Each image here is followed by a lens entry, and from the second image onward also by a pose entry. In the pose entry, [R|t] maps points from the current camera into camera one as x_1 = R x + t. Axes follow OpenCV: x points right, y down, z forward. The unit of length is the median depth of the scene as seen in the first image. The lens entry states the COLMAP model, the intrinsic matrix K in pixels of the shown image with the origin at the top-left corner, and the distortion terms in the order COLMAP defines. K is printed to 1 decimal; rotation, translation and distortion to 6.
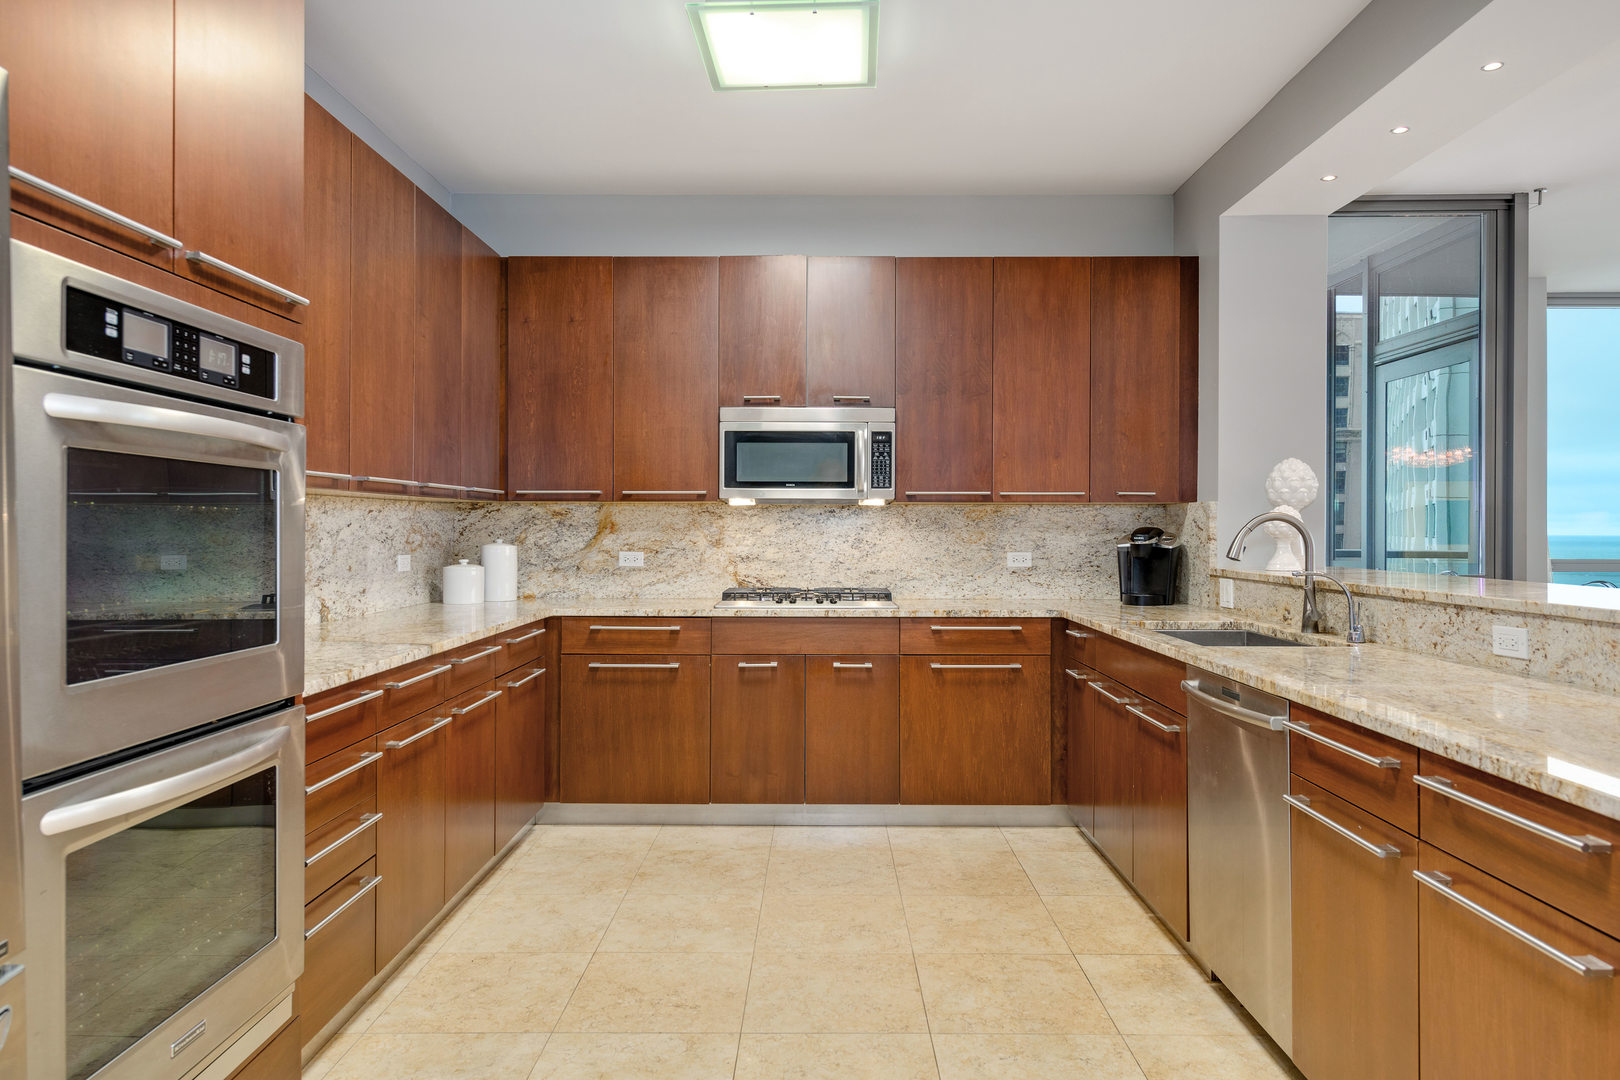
lens RADIAL K [[1012.6, 0, 806.4], [0, 1012.6, 531.9], [0, 0, 1]] dist [0.009691, -0.001201]
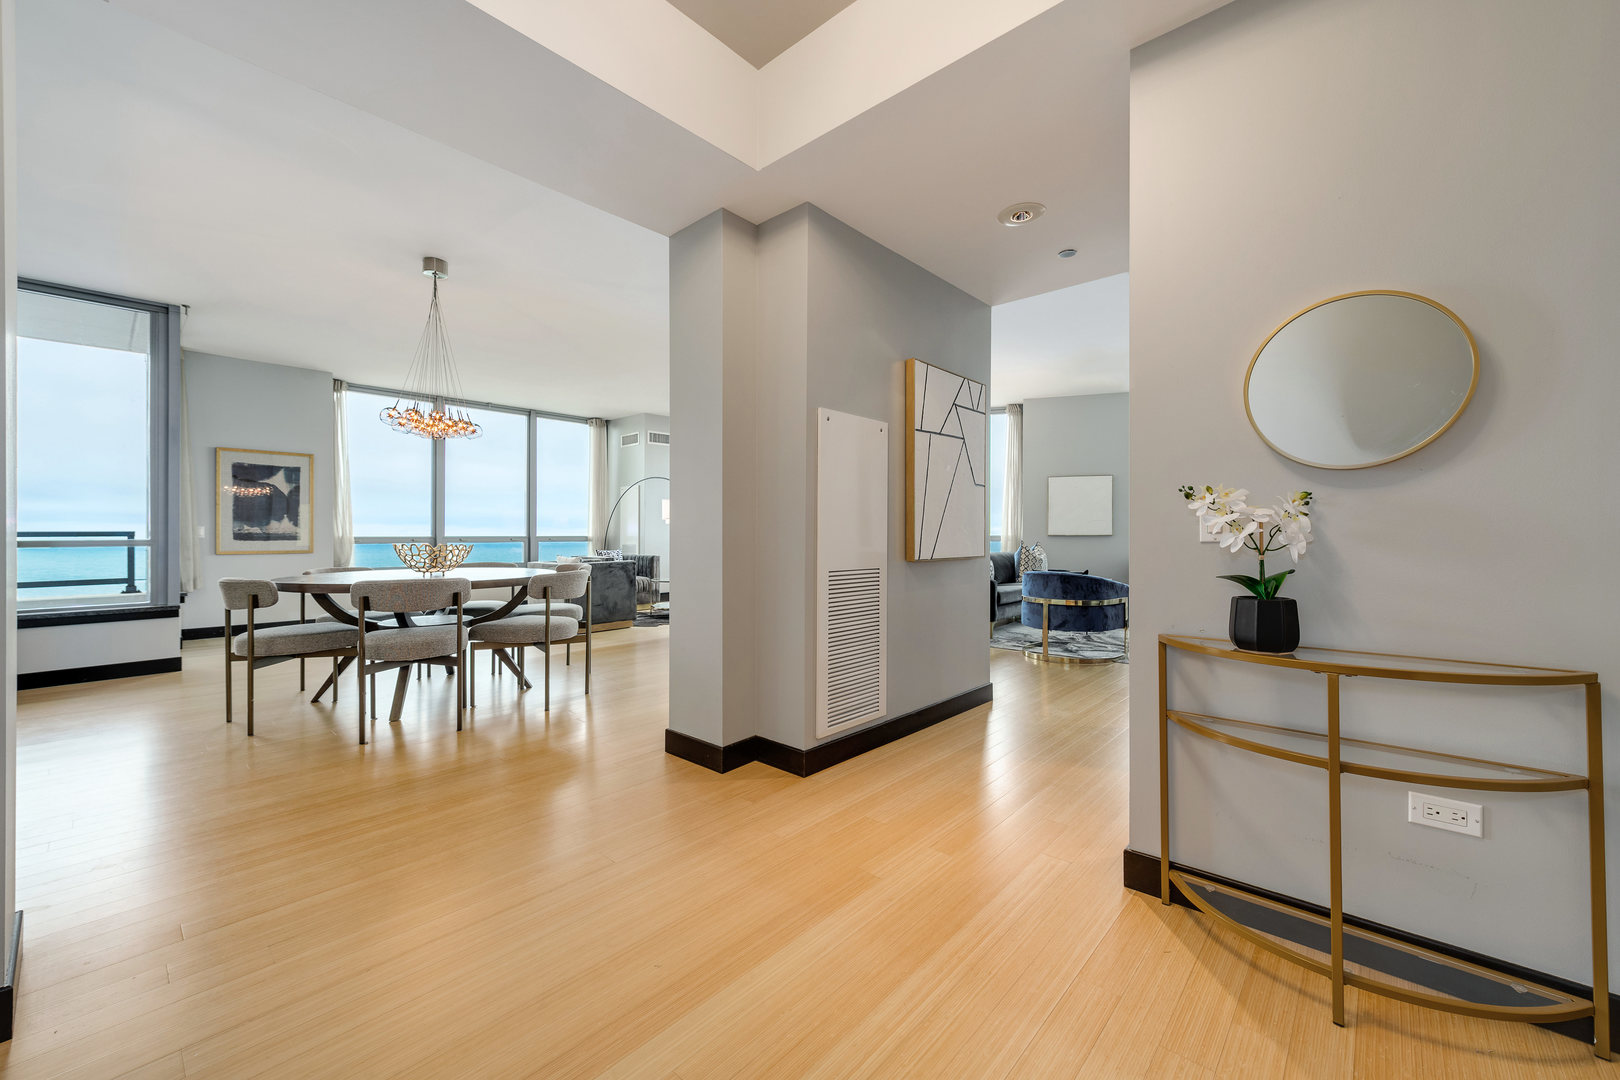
lens RADIAL K [[639.6, 0, 813.8], [0, 639.6, 522.3], [0, 0, 1]] dist [0.005990, -0.000336]
pose [[0.654190, 0.009841, 0.756267, 0.642264], [0.007500, 0.999782, -0.019498, 0.046994], [-0.756293, 0.018427, 0.653973, -0.479239]]
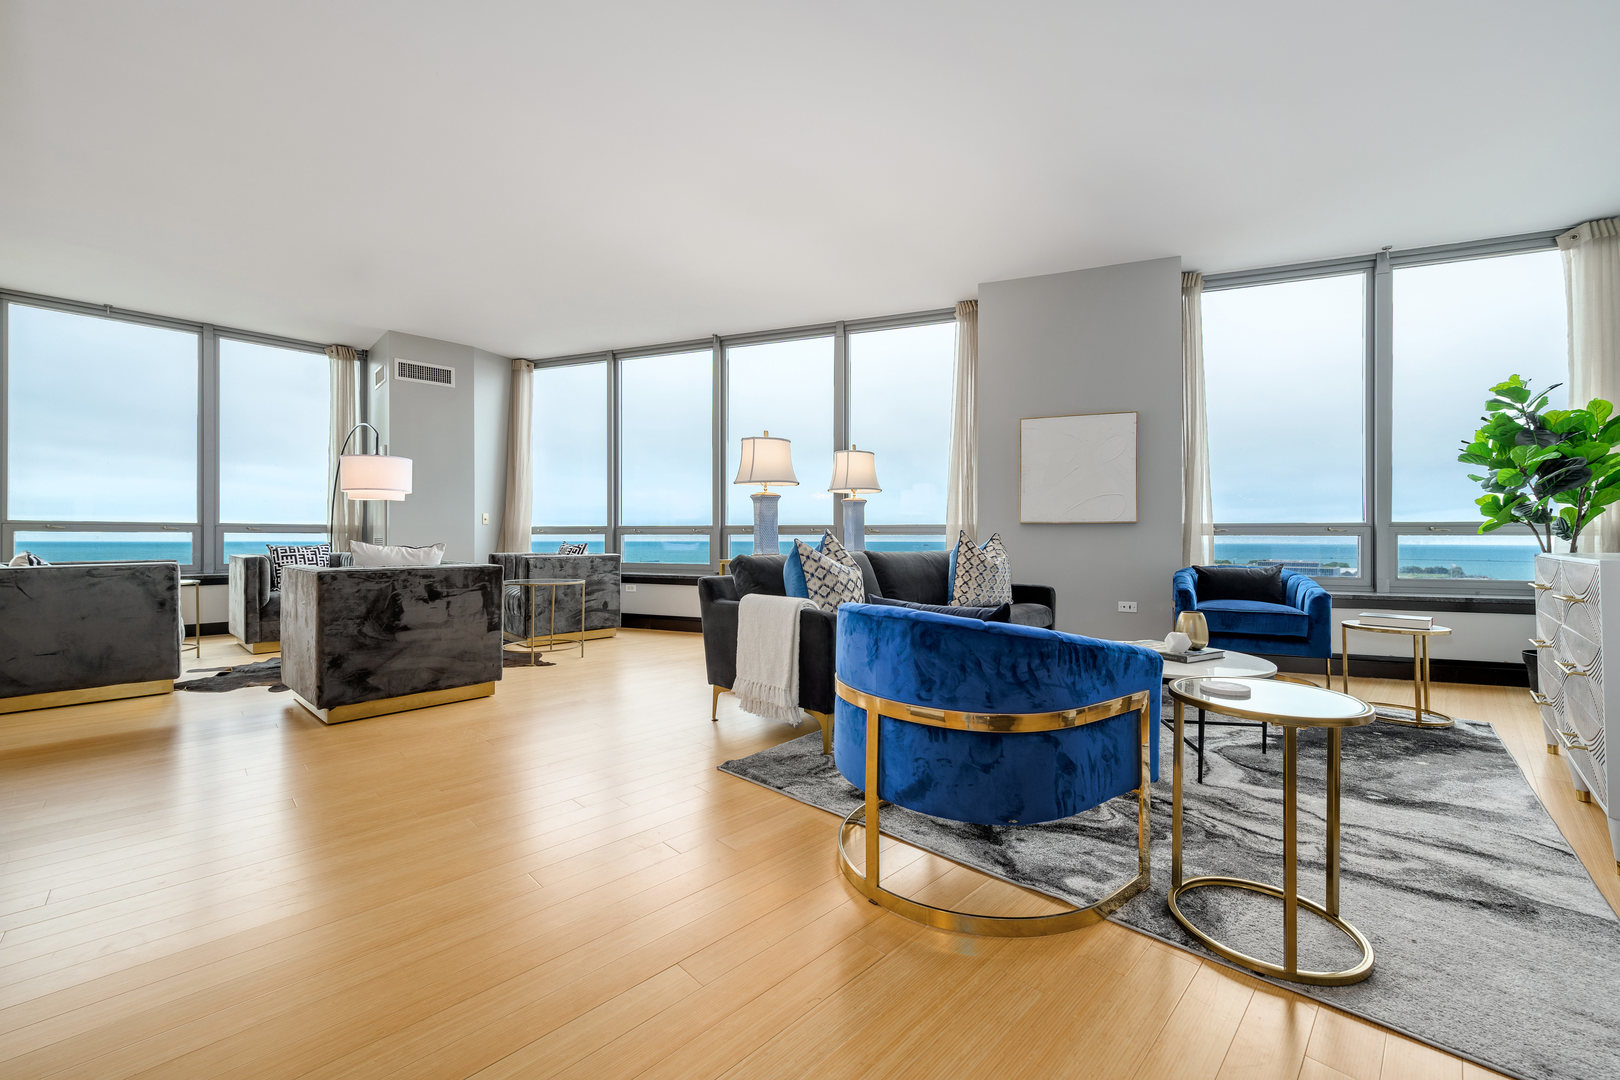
lens RADIAL K [[643.8, 0, 809.9], [0, 643.8, 533.1], [0, 0, 1]] dist [0.011677, -0.000228]
pose [[0.702553, 0.003745, 0.711622, 1.529969], [0.002803, 0.999964, -0.008030, 0.078899], [-0.711626, 0.007636, 0.702517, -0.259015]]
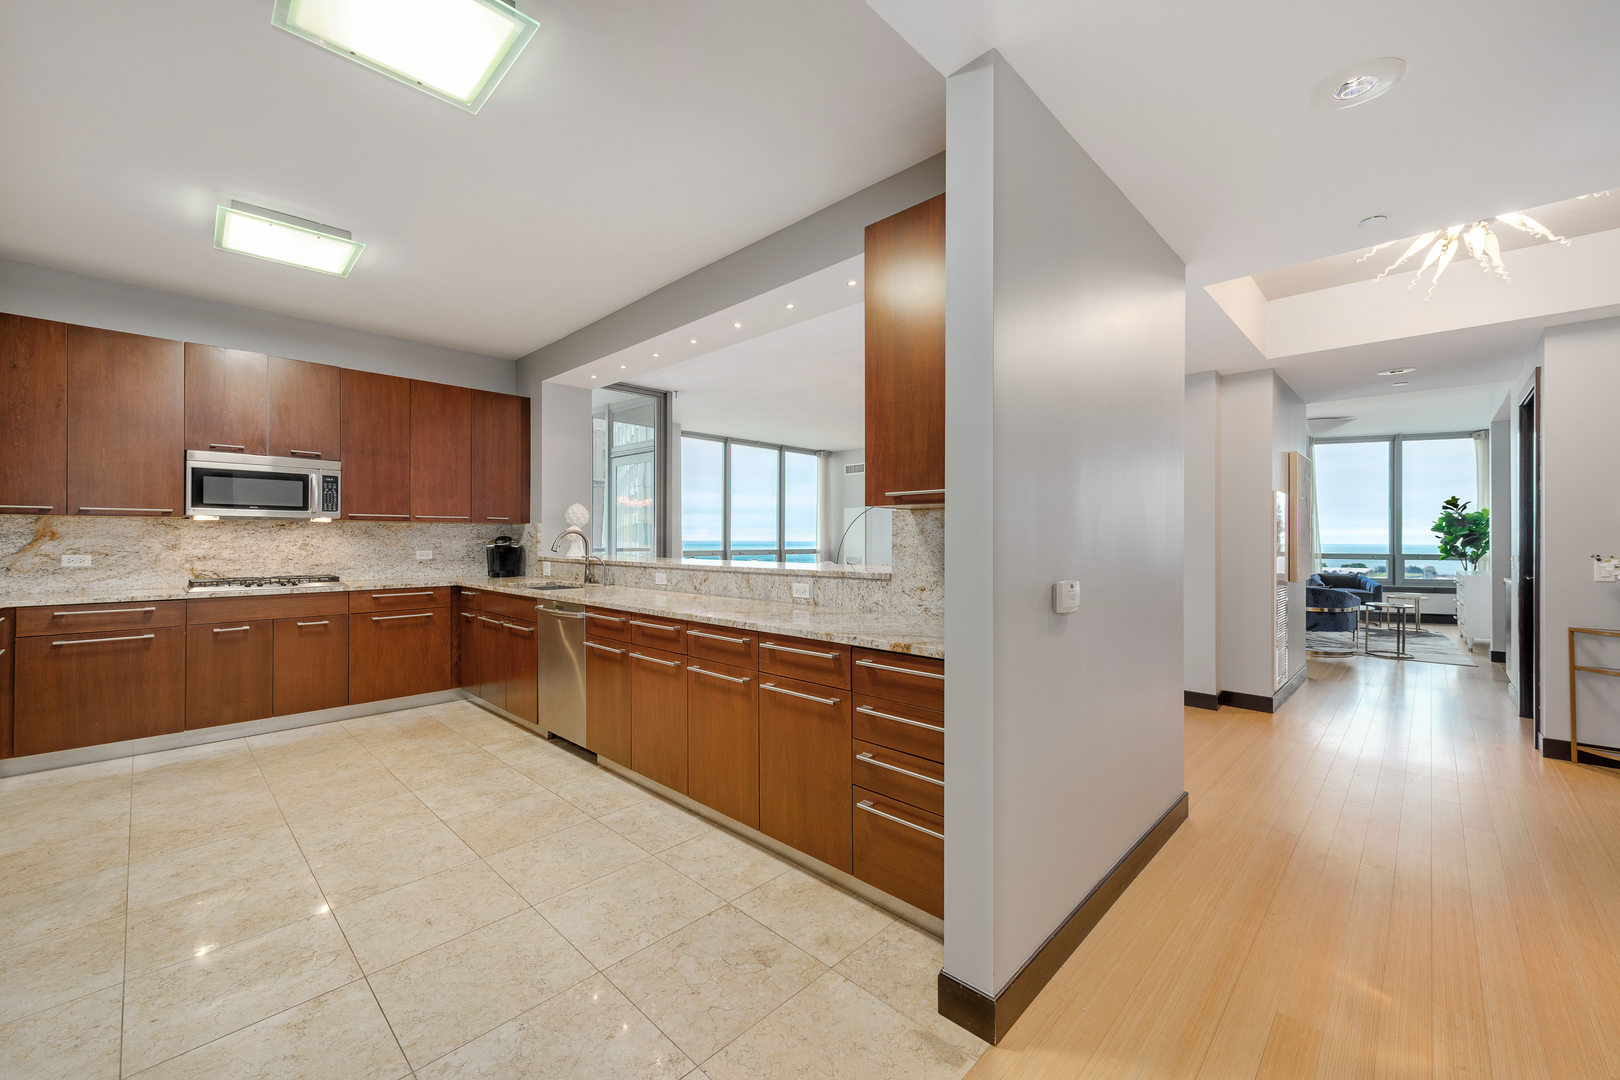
lens RADIAL K [[643.8, 0, 809.9], [0, 643.8, 533.1], [0, 0, 1]] dist [0.011677, -0.000228]
pose [[0.685463, 0.004883, 0.728091, -0.149479], [0.001801, 0.999963, -0.008402, 0.000982], [-0.728106, 0.007071, 0.685429, -0.243952]]
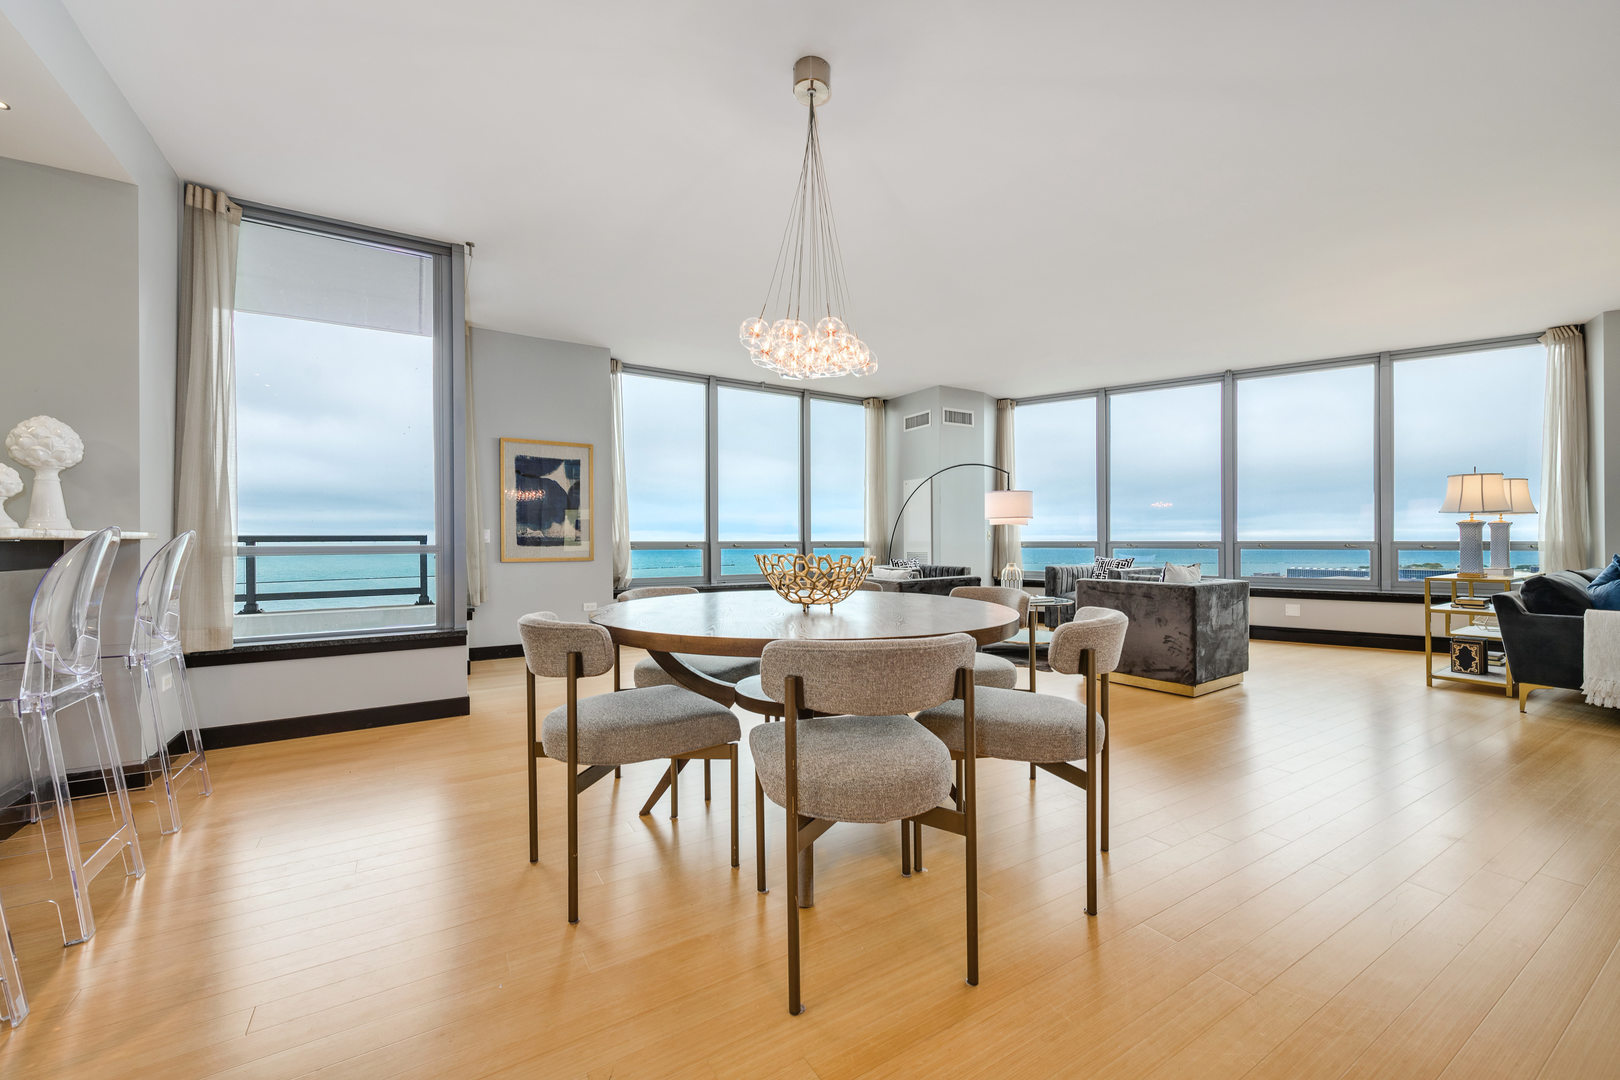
lens RADIAL K [[643.8, 0, 809.9], [0, 643.8, 533.1], [0, 0, 1]] dist [0.011677, -0.000228]
pose [[0.845163, 0.002331, 0.534503, 0.692436], [0.006036, 0.999885, -0.013904, 0.045869], [-0.534474, 0.014977, 0.845052, 0.092292]]
